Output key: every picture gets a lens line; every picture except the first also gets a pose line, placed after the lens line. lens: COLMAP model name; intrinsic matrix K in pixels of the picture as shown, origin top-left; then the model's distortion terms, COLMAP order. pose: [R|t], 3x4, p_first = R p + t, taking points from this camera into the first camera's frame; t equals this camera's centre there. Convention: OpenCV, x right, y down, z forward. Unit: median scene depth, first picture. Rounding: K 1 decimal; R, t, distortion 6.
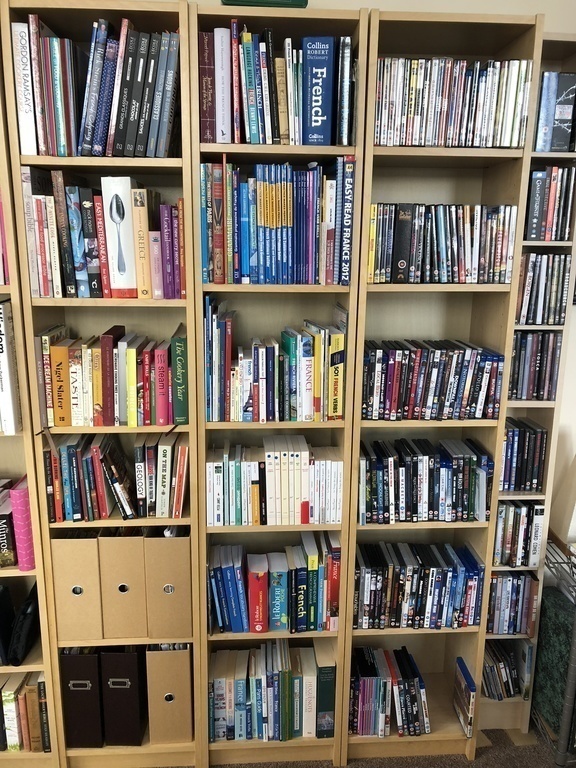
lens RADIAL K [[621.2, 0, 288.4], [0, 621.2, 380.0], [0, 0, 1]] dist [0.049849, -0.084102]
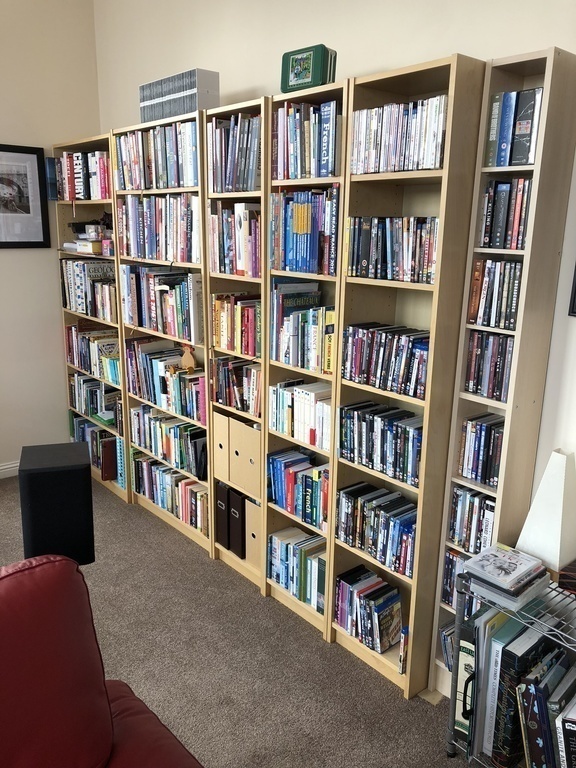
lens RADIAL K [[621.2, 0, 288.4], [0, 621.2, 380.0], [0, 0, 1]] dist [0.049849, -0.084102]
pose [[0.600782, 0.193564, -0.775625, 1.097372], [-0.189689, 0.977051, 0.096902, -0.039677], [0.776582, 0.088911, 0.623711, 0.075991]]
